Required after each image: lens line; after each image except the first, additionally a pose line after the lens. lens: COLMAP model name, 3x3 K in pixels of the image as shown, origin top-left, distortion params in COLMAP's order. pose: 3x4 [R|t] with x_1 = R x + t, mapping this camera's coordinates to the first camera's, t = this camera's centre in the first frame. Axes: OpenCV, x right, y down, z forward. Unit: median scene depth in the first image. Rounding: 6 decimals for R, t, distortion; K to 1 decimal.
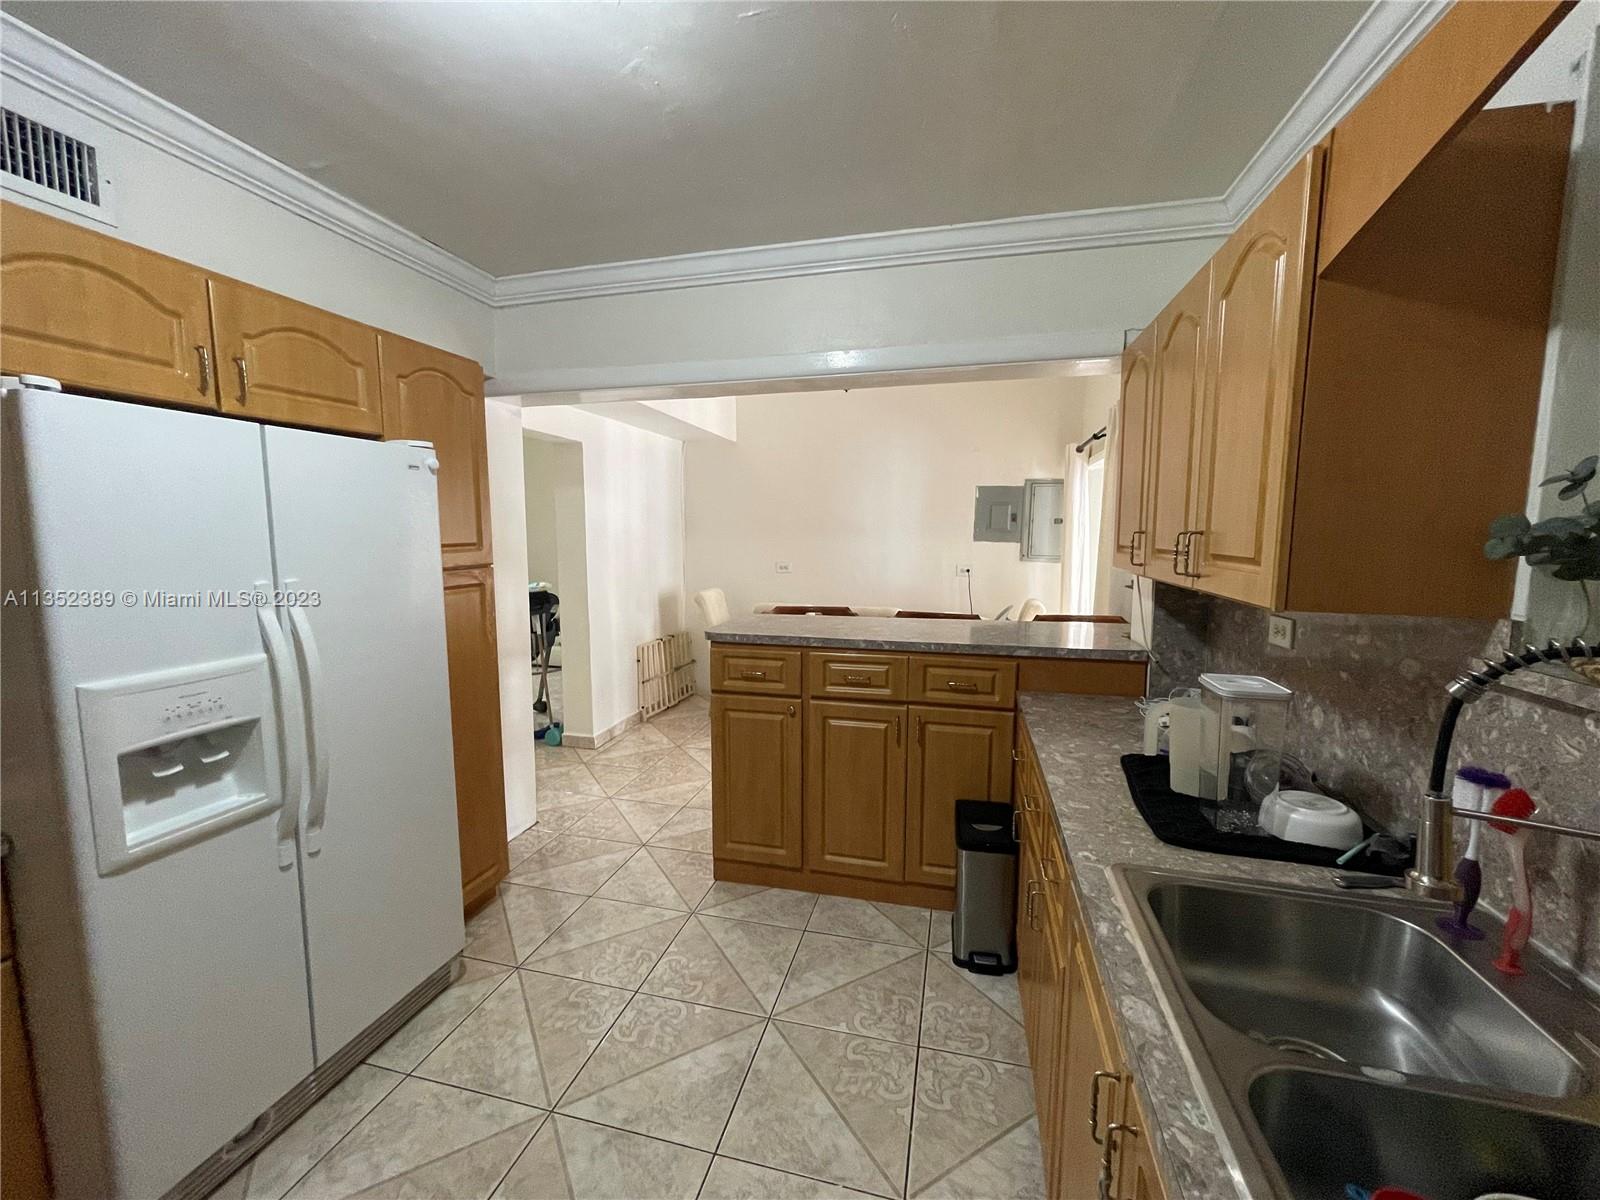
lens RADIAL K [[647.1, 0, 796.2], [0, 647.1, 597.0], [0, 0, 1]] dist [-0.005732, 0.001918]
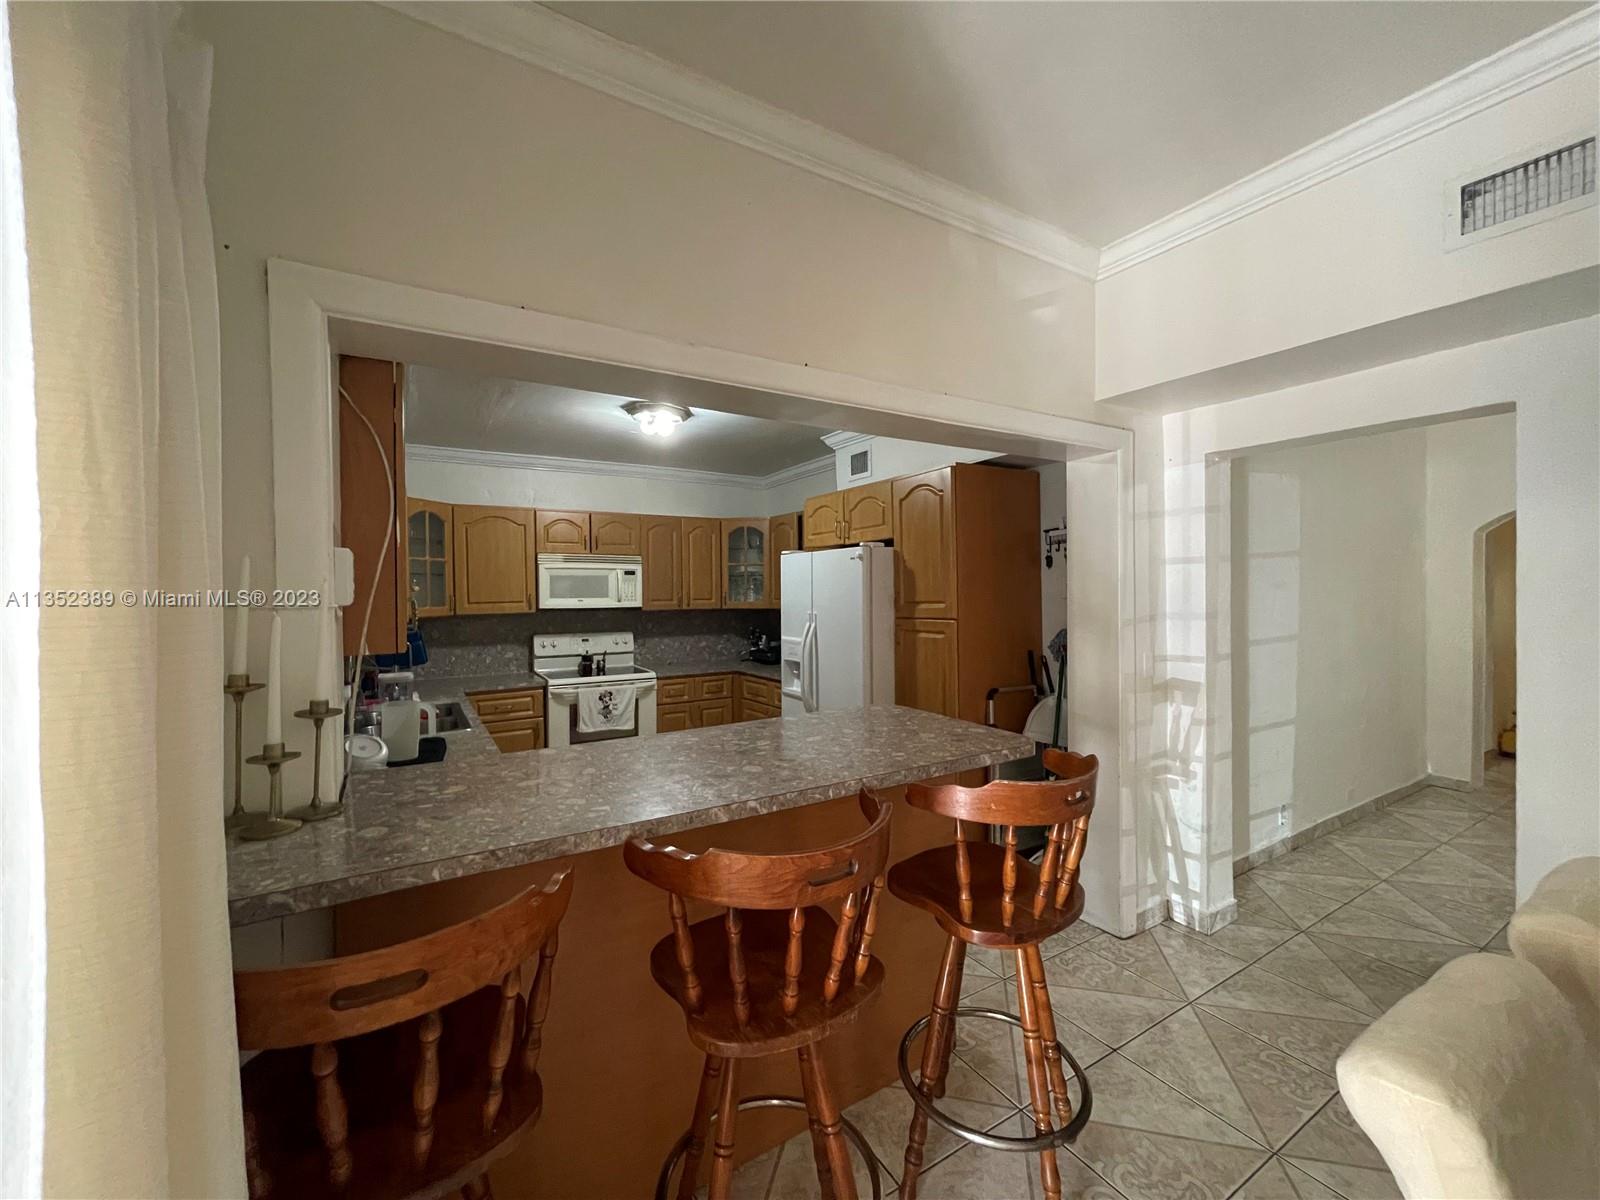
lens RADIAL K [[647.1, 0, 796.2], [0, 647.1, 597.0], [0, 0, 1]] dist [-0.005732, 0.001918]
pose [[-0.697017, 0.013857, -0.716921, 1.050803], [-0.064741, 0.994514, 0.082167, -0.287243], [0.714126, 0.103686, -0.692295, 2.688616]]
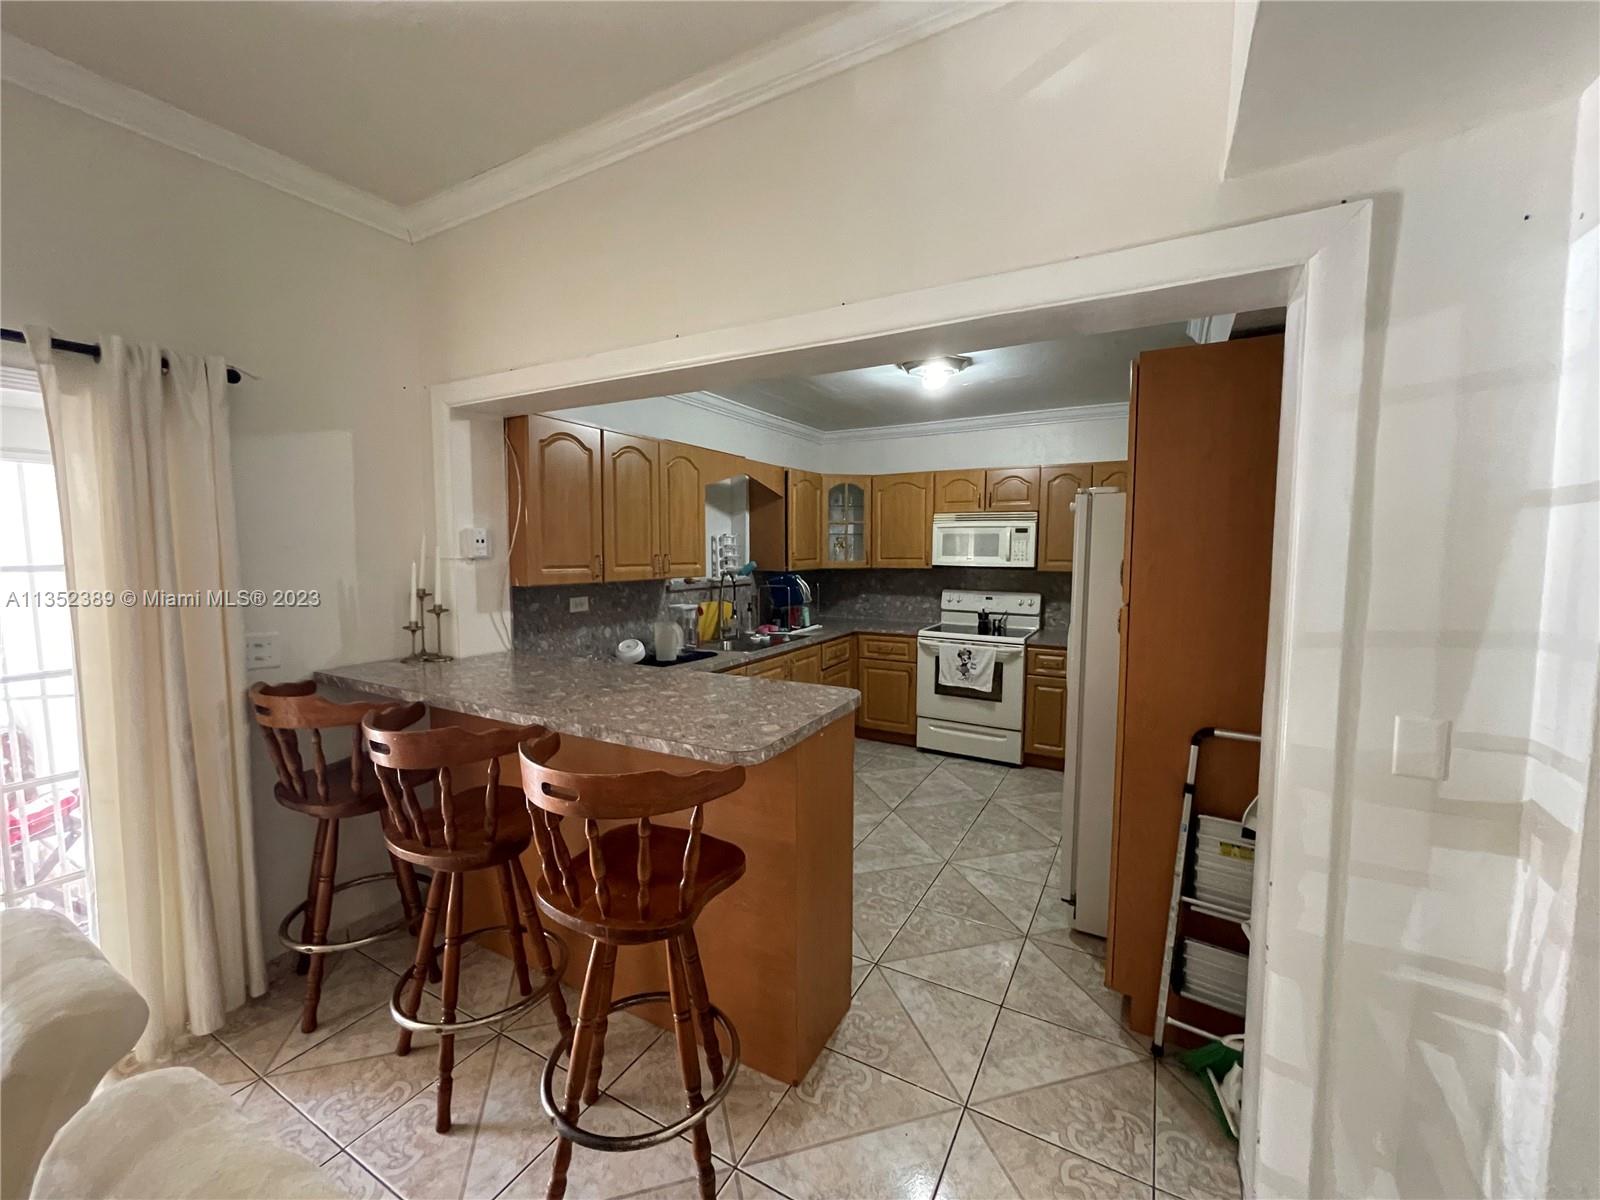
lens RADIAL K [[648.3, 0, 793.6], [0, 648.3, 596.7], [0, 0, 1]] dist [0.001627, 0.000231]
pose [[-0.966228, -0.020964, 0.256833, -0.460012], [0.025653, 0.983909, 0.176819, -0.346834], [-0.256408, 0.177436, -0.950143, 3.064460]]
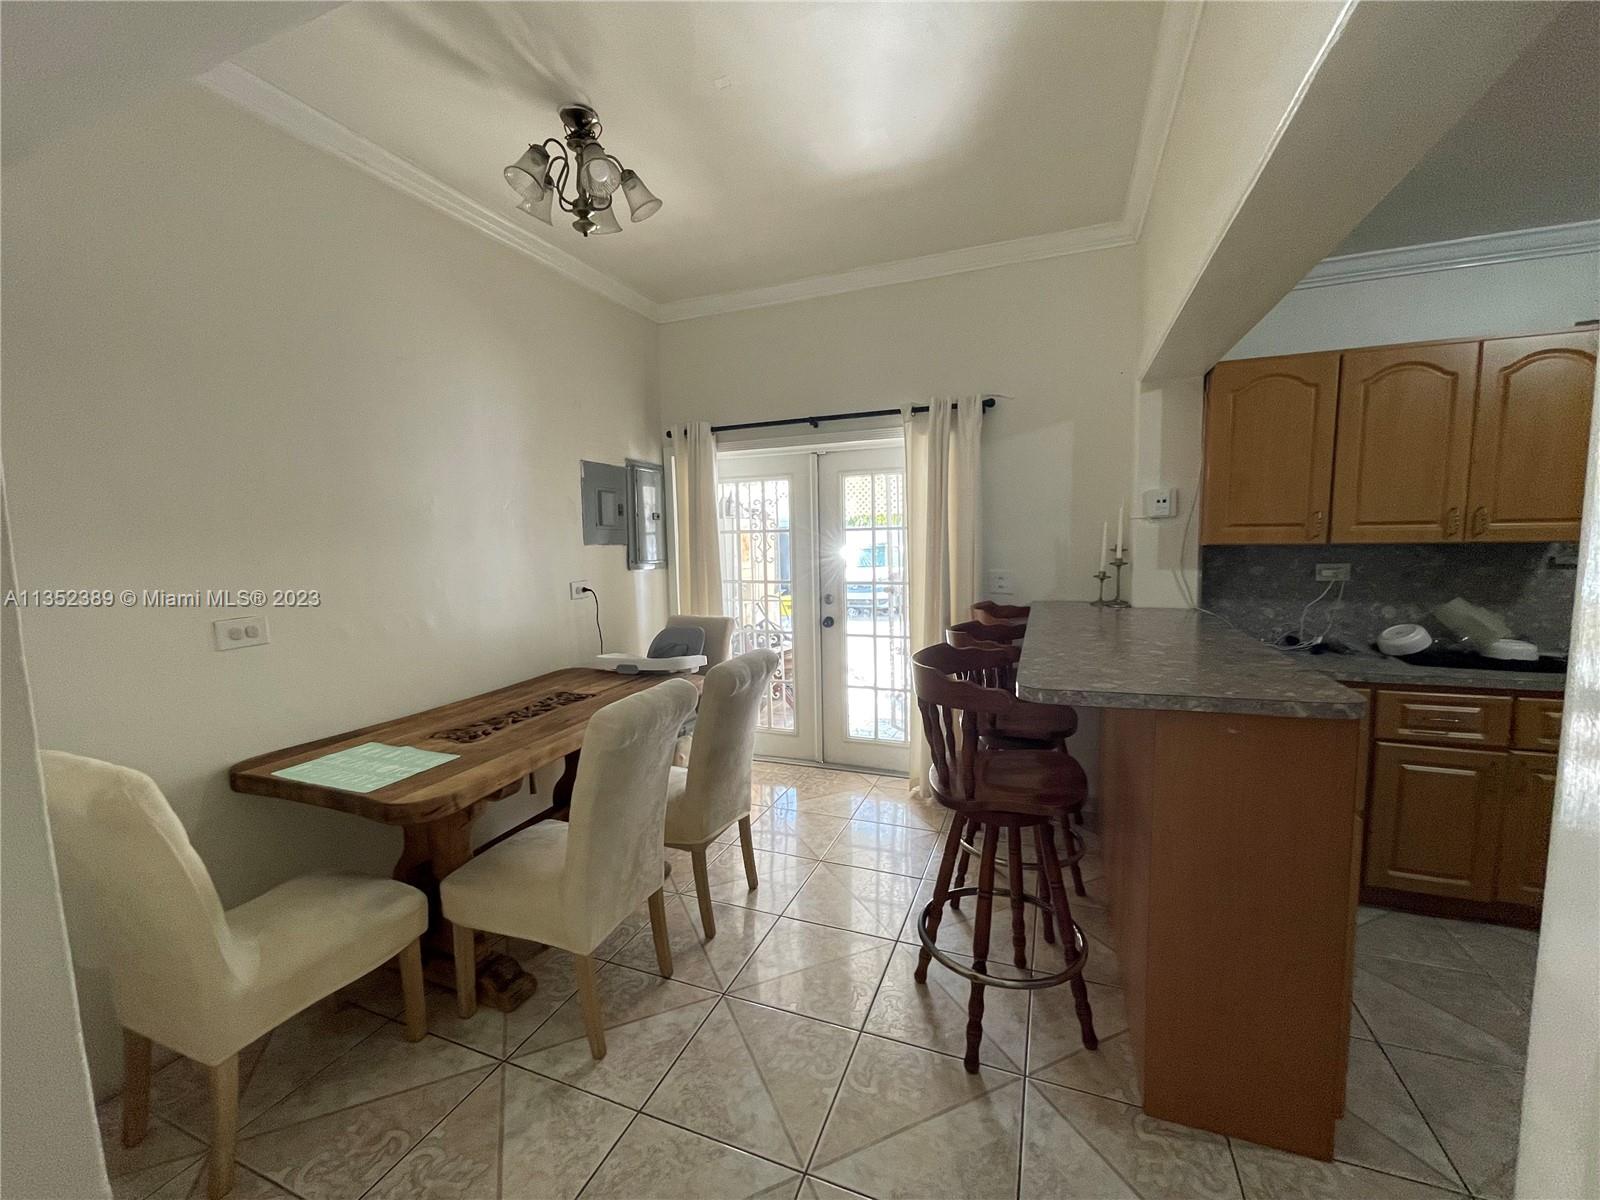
lens RADIAL K [[647.1, 0, 796.2], [0, 647.1, 597.0], [0, 0, 1]] dist [-0.005732, 0.001918]
pose [[0.126880, -0.099348, 0.986930, -1.199441], [0.125555, 0.988577, 0.083372, -0.218108], [-0.983940, 0.113336, 0.137904, 2.388773]]
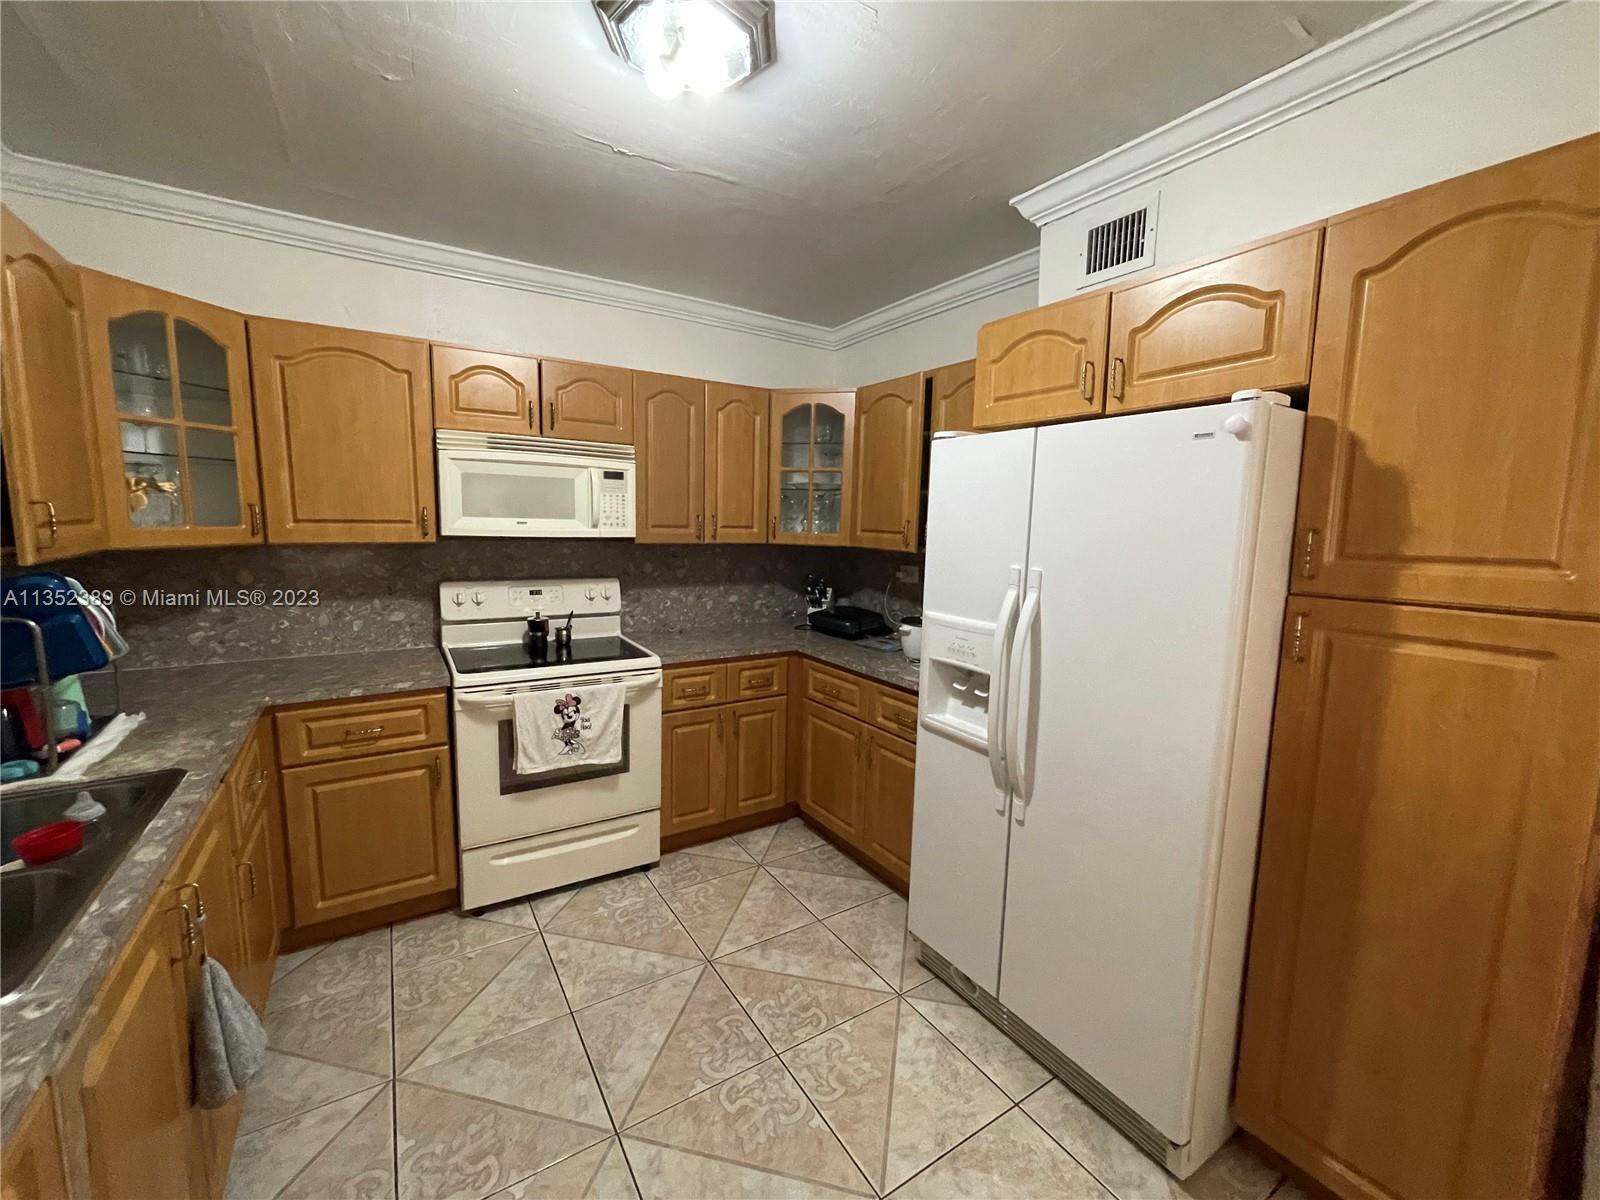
lens RADIAL K [[647.1, 0, 796.2], [0, 647.1, 597.0], [0, 0, 1]] dist [-0.005732, 0.001918]
pose [[-0.683034, 0.072534, -0.726776, 0.287480], [-0.098325, 0.976867, 0.189901, -0.147332], [0.723738, 0.201169, -0.660102, 1.451618]]
